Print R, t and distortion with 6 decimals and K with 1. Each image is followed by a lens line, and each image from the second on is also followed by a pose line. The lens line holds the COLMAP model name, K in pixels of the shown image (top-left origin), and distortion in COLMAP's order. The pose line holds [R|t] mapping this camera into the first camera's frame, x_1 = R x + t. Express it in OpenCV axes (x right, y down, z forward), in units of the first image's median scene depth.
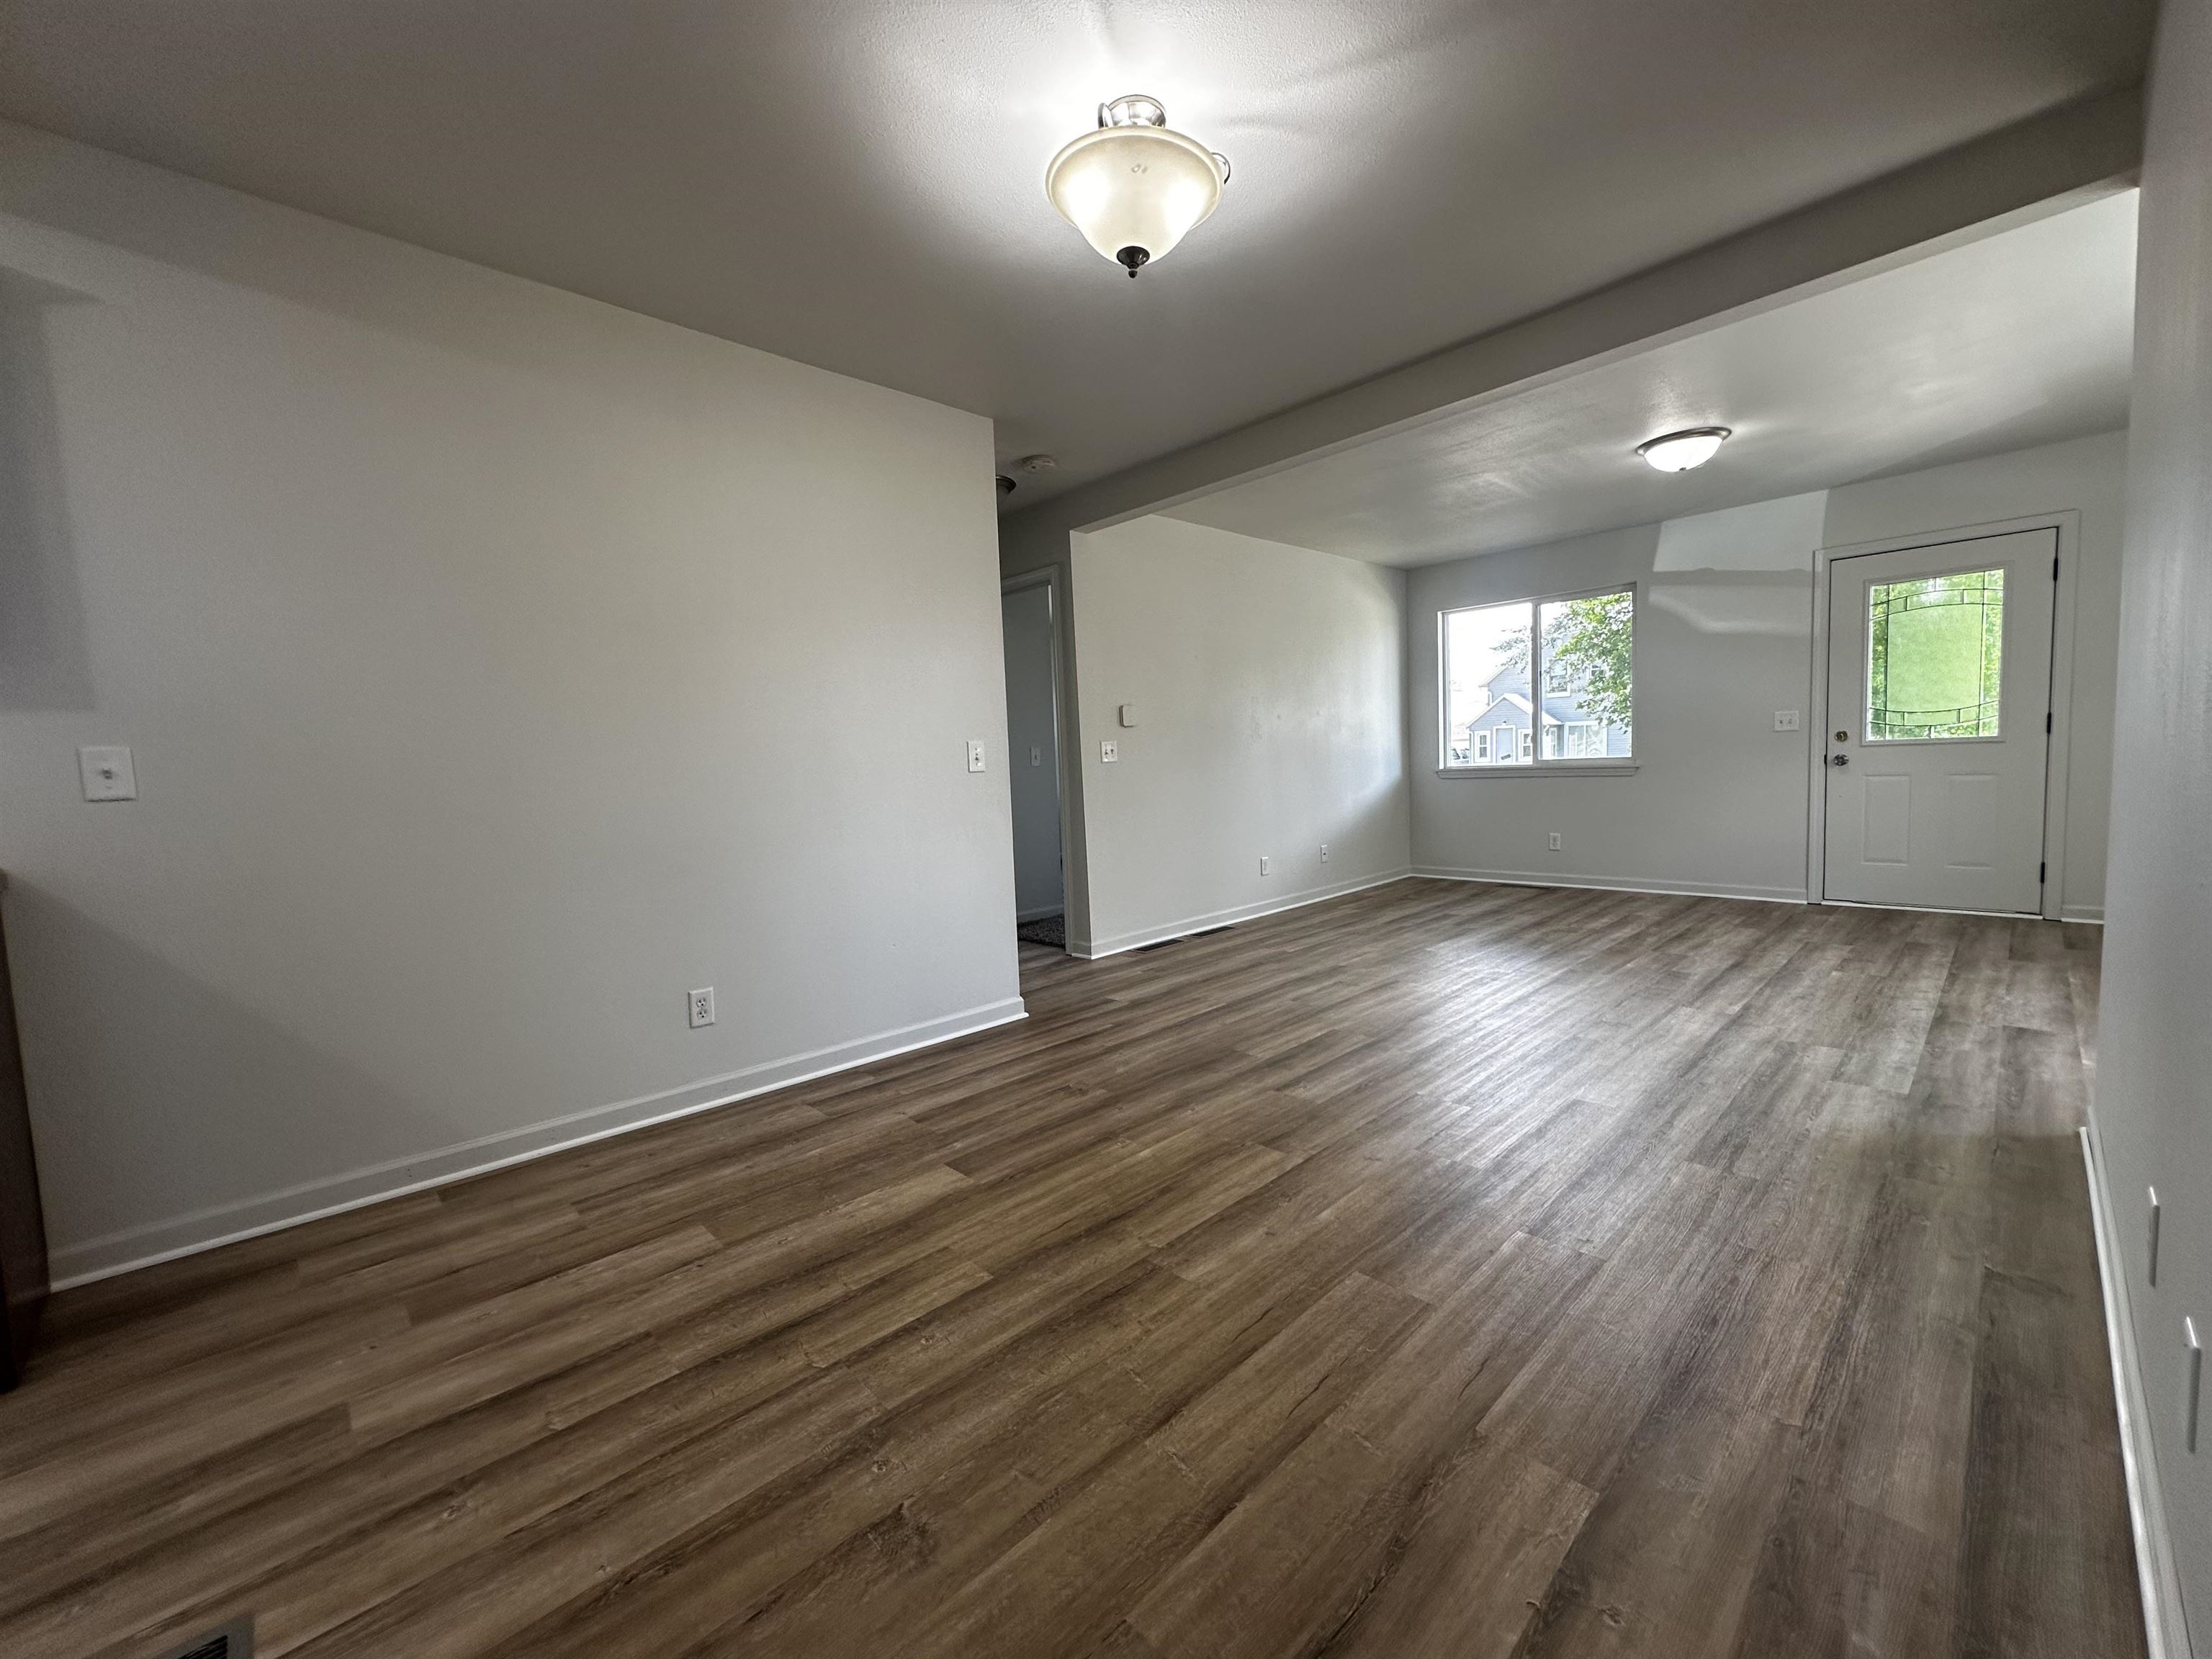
lens RADIAL K [[888.9, 0, 1101.9], [0, 888.9, 829.8], [0, 0, 1]] dist [-0.003516, 0.000177]
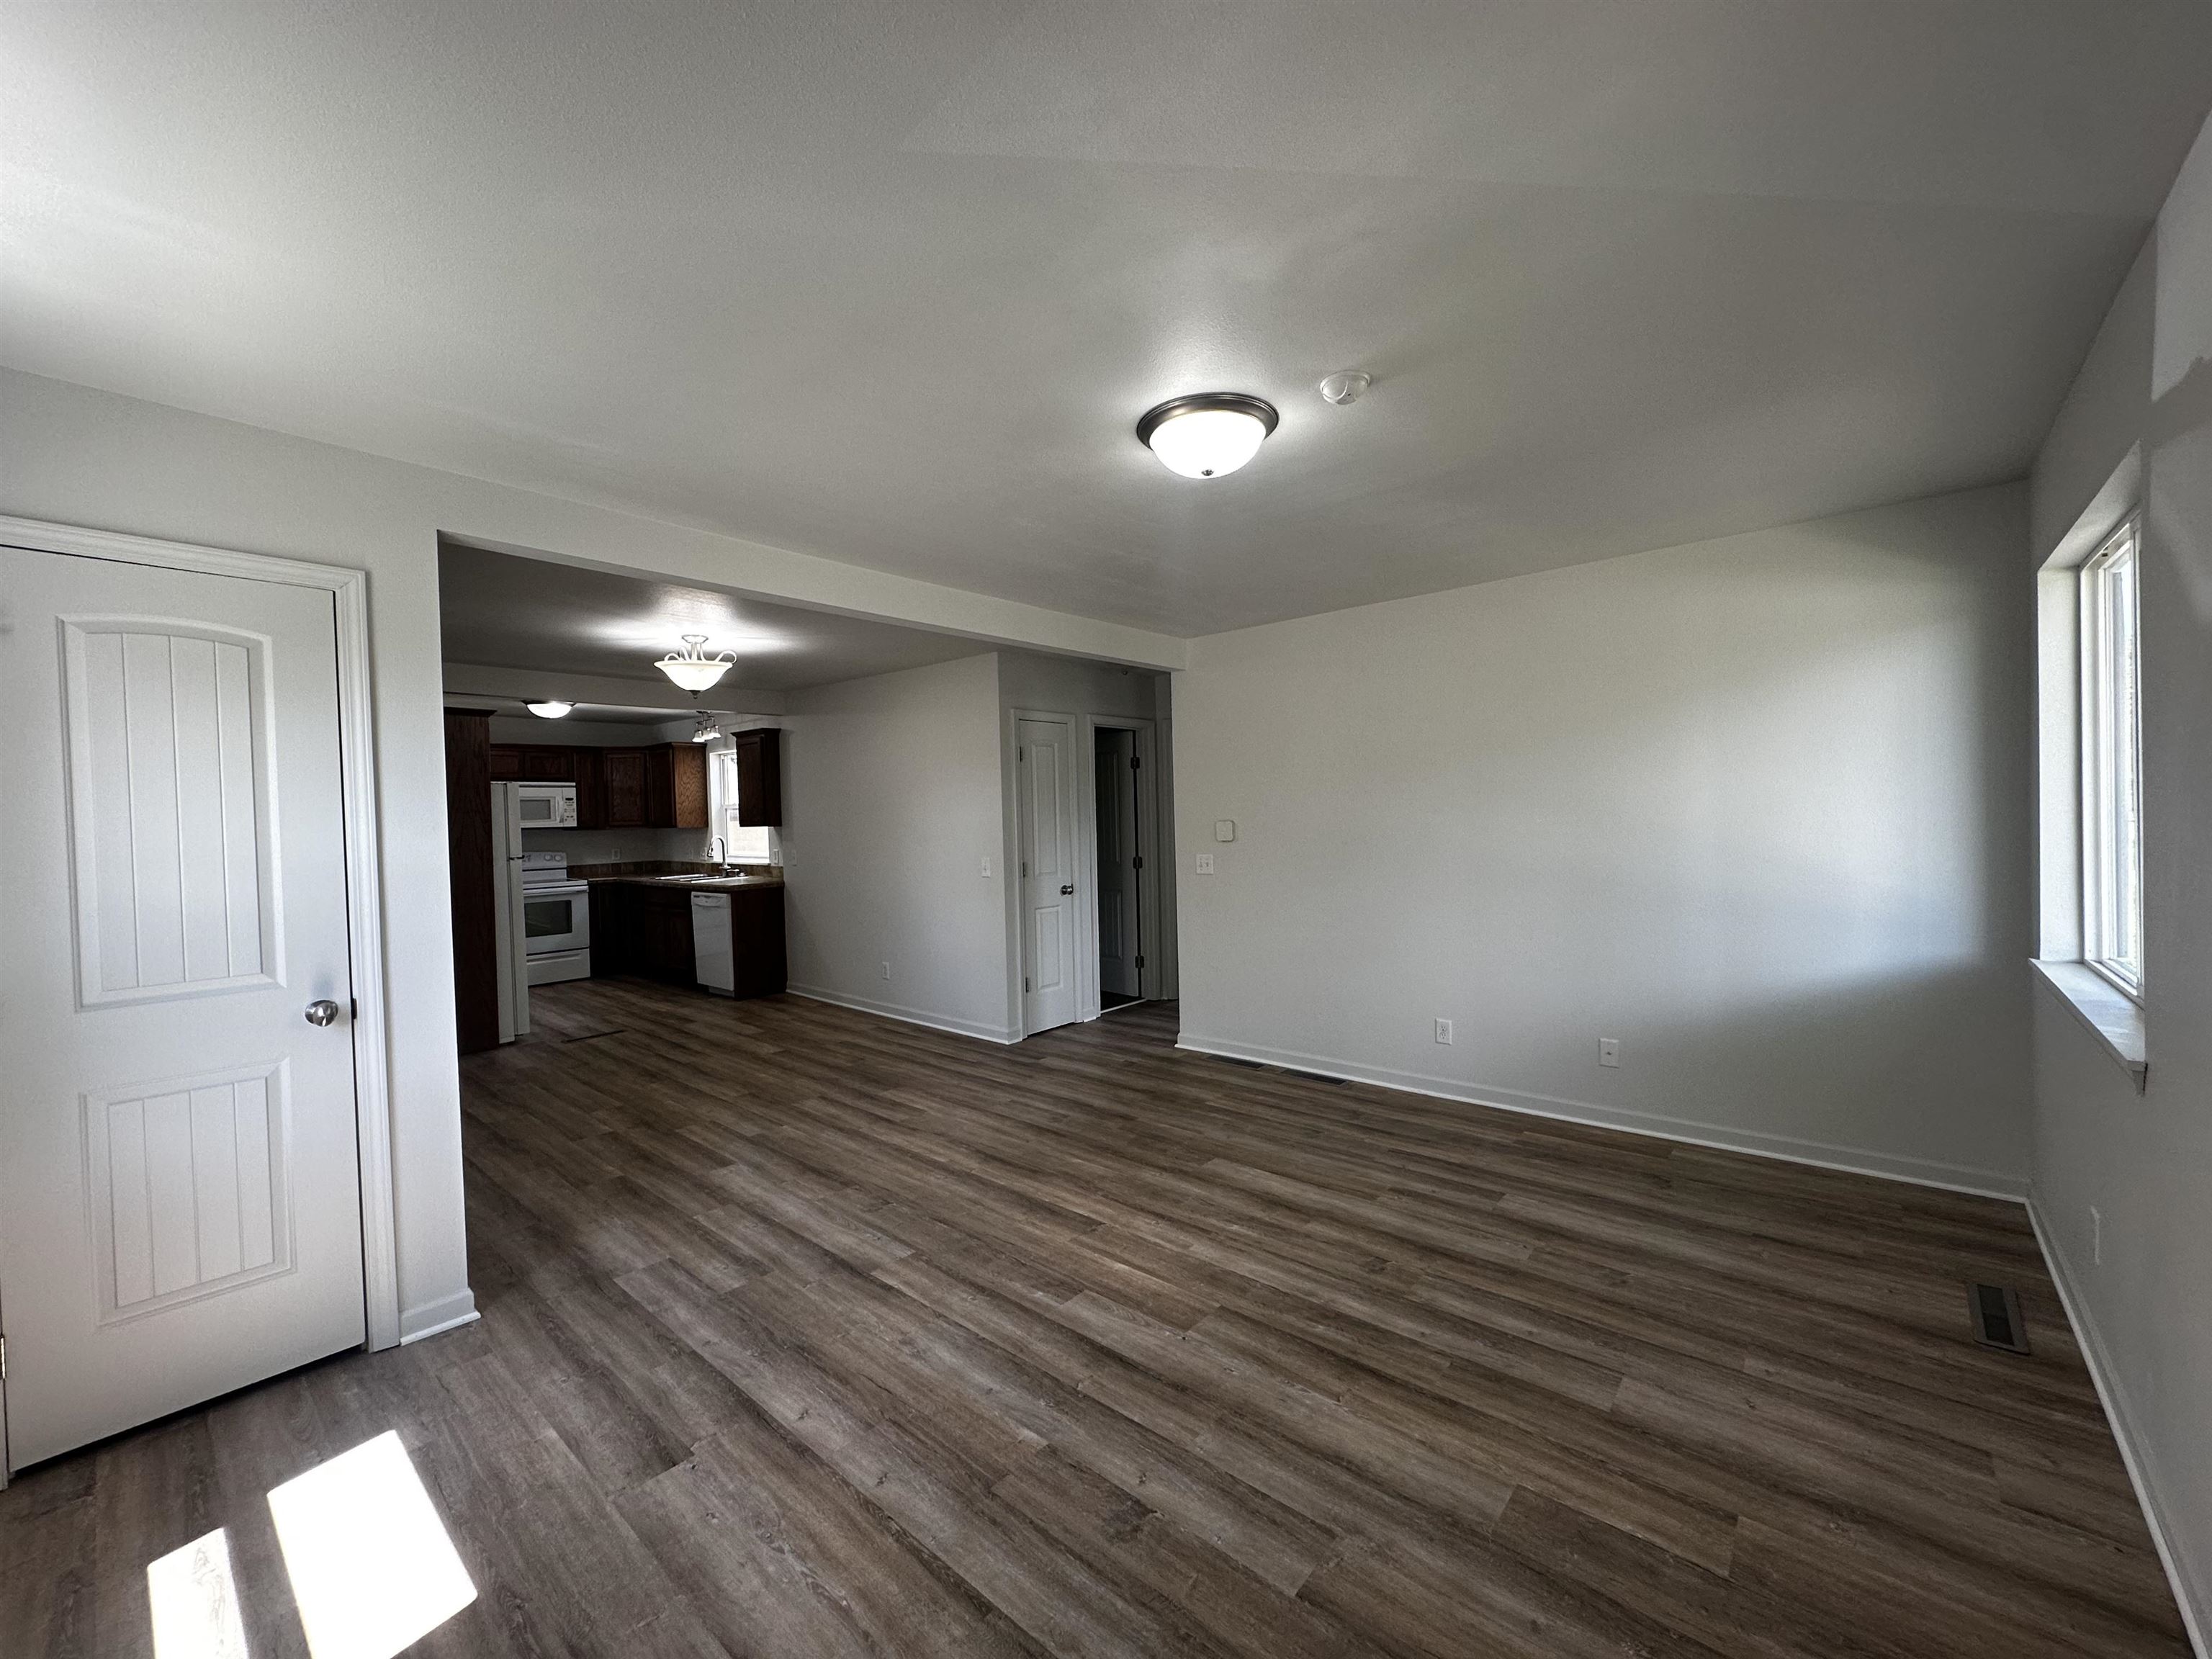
lens RADIAL K [[888.9, 0, 1098.7], [0, 888.9, 829.9], [0, 0, 1]] dist [-0.003516, 0.000177]
pose [[0.082922, 0.059476, -0.994780, 1.724653], [-0.055290, 0.996955, 0.054997, -0.293591], [0.995021, 0.050441, 0.085958, 1.264793]]
